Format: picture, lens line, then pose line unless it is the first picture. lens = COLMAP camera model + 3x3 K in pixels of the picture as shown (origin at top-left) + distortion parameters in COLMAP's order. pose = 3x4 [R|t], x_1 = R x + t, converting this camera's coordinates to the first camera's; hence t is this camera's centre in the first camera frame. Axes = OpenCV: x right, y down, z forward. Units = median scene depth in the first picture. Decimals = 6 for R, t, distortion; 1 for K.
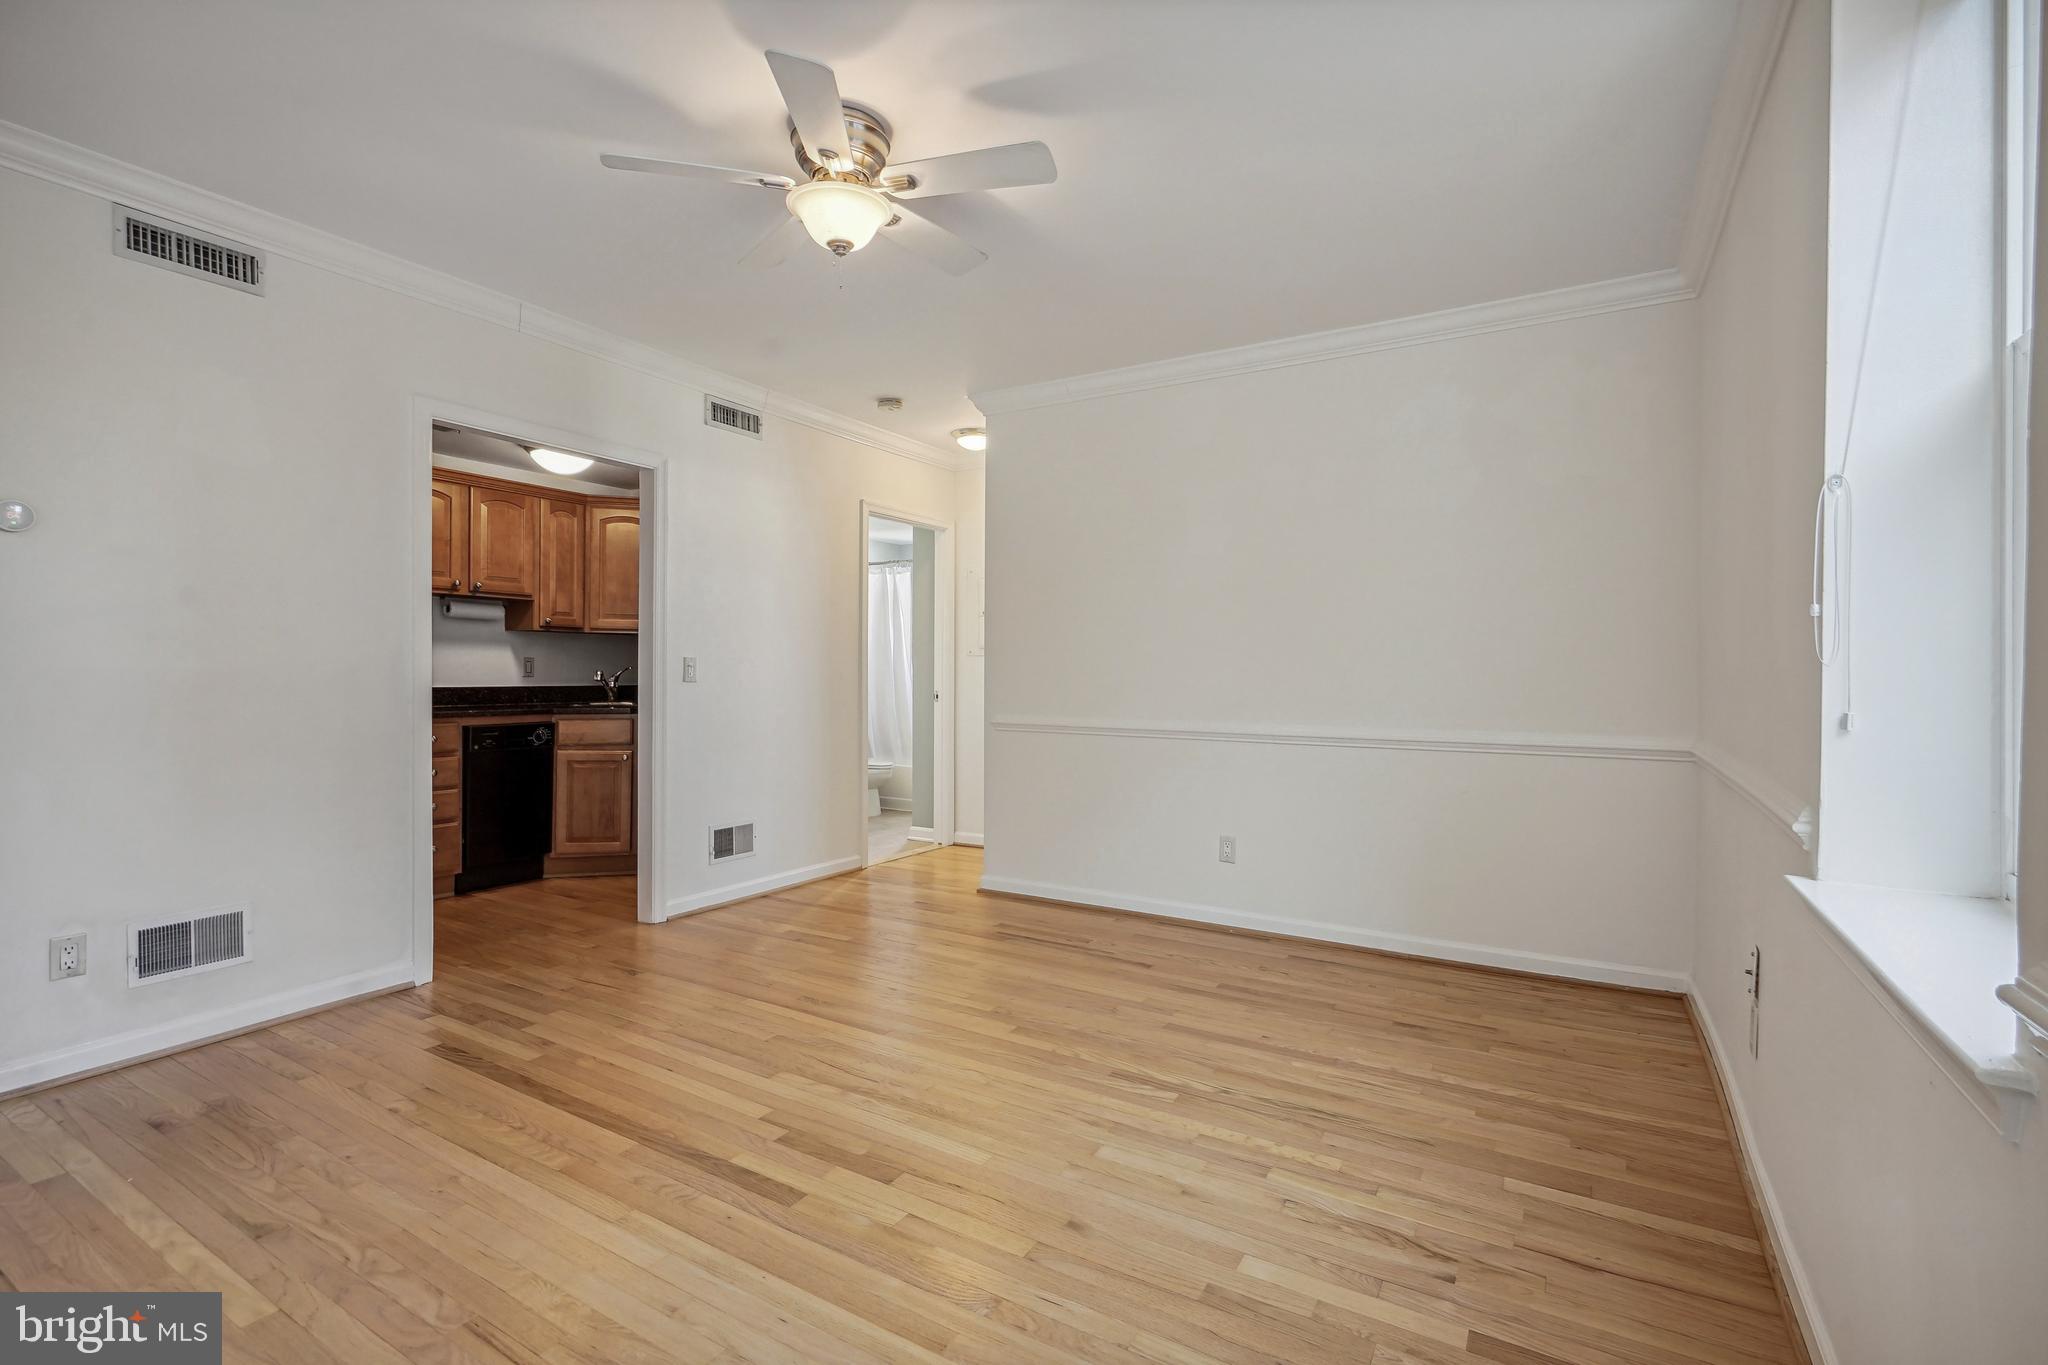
lens RADIAL K [[925.2, 0, 1016.0], [0, 925.2, 674.3], [0, 0, 1]] dist [0.000368, 0.001870]
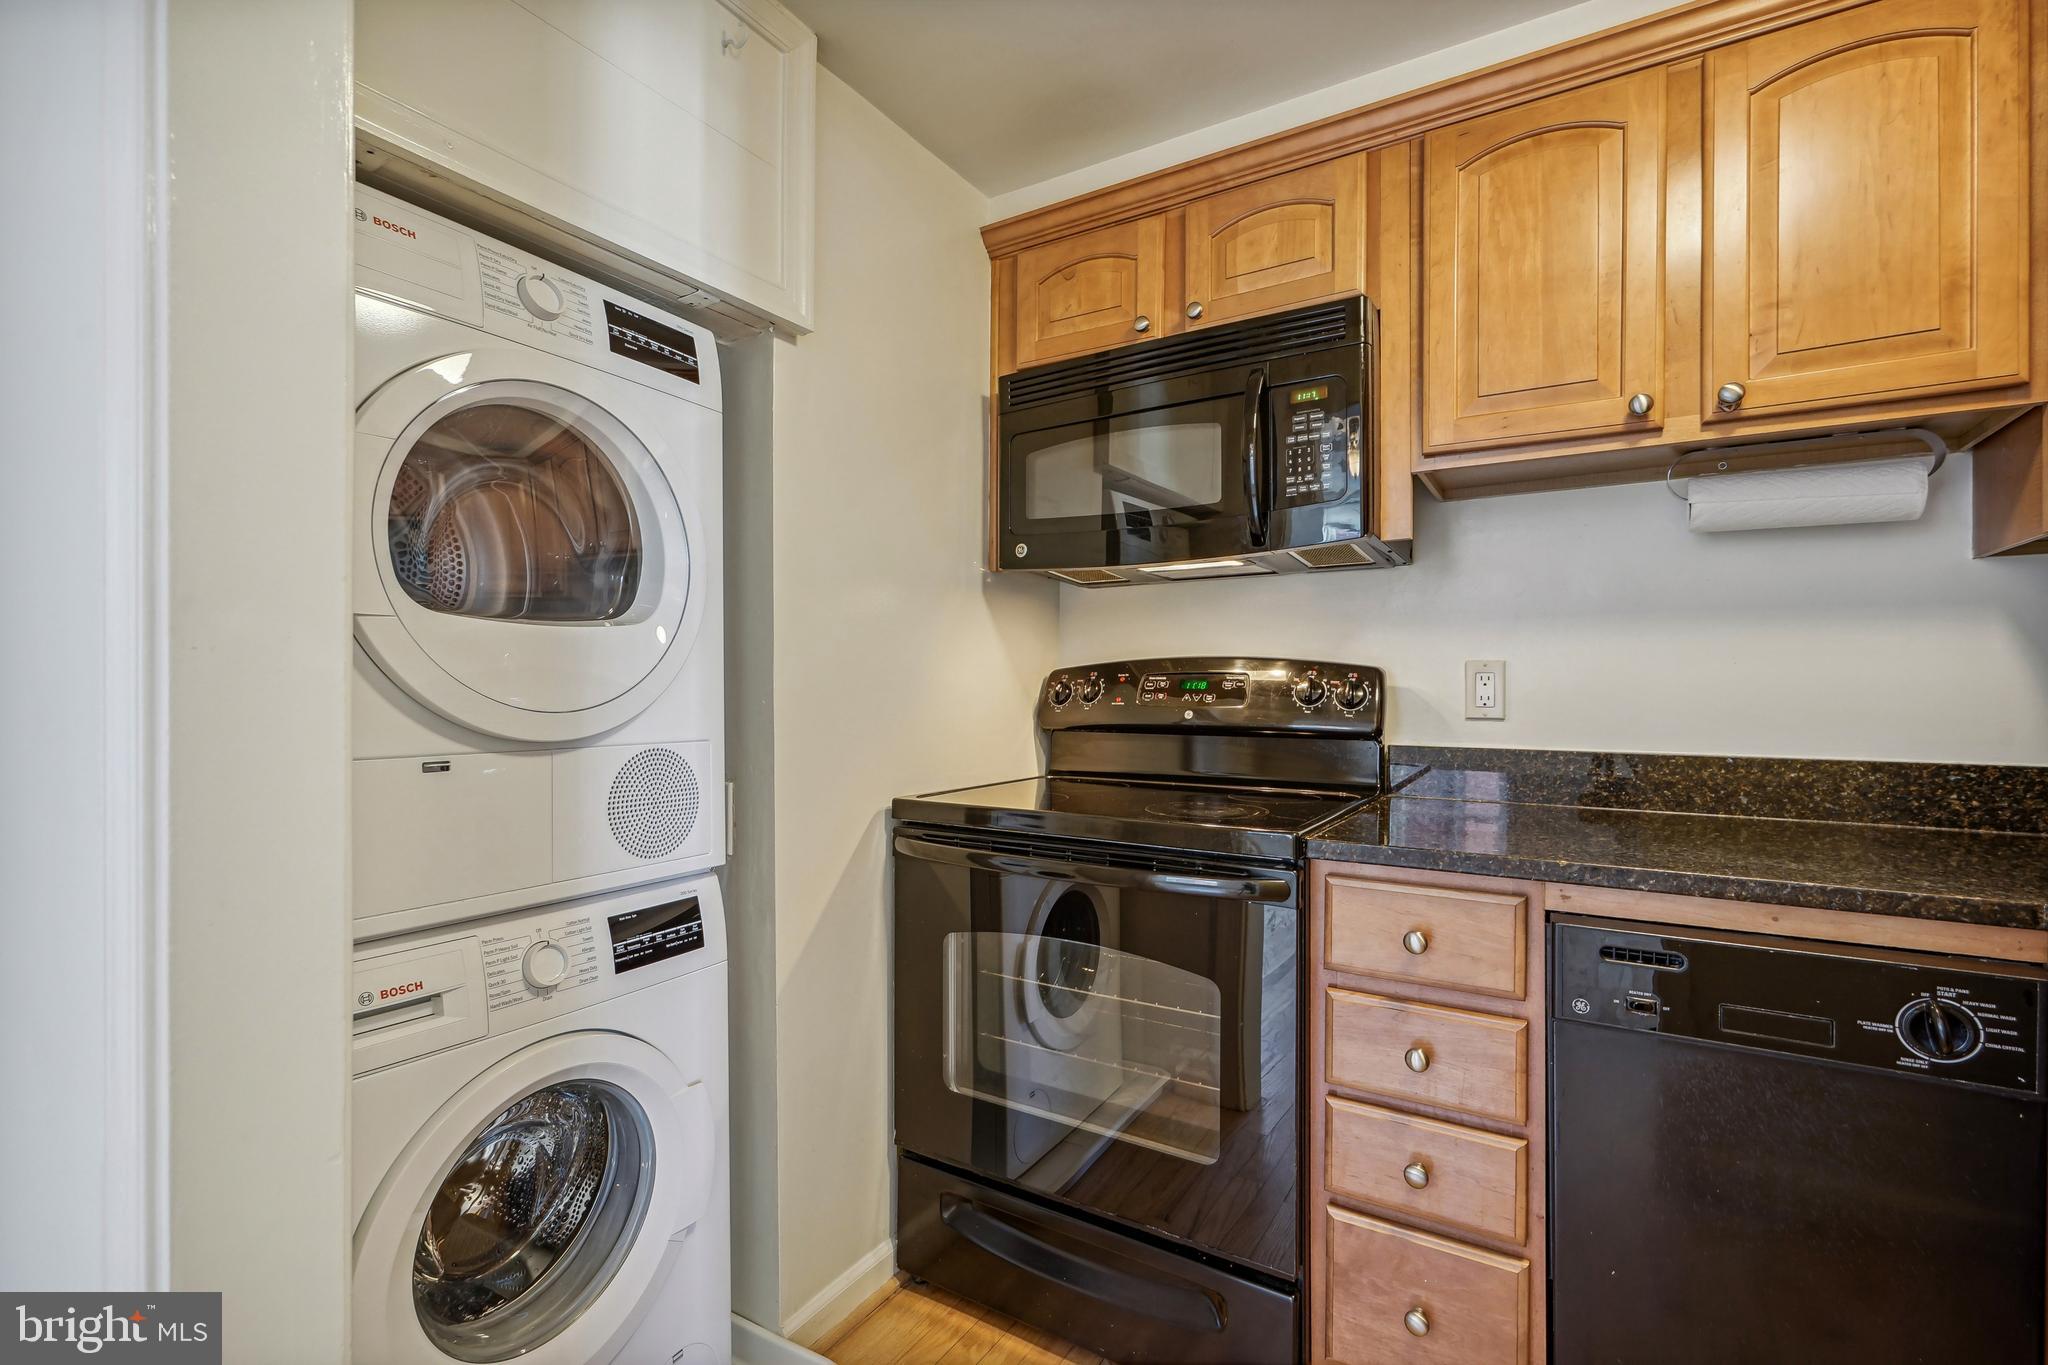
lens RADIAL K [[924.7, 0, 1030.9], [0, 924.7, 688.0], [0, 0, 1]] dist [-0.001030, 0.000411]
pose [[0.001455, -0.005674, -0.999983, -0.540667], [-0.003020, 0.999979, -0.005678, -0.012162], [0.999994, 0.003028, 0.001438, 1.397907]]
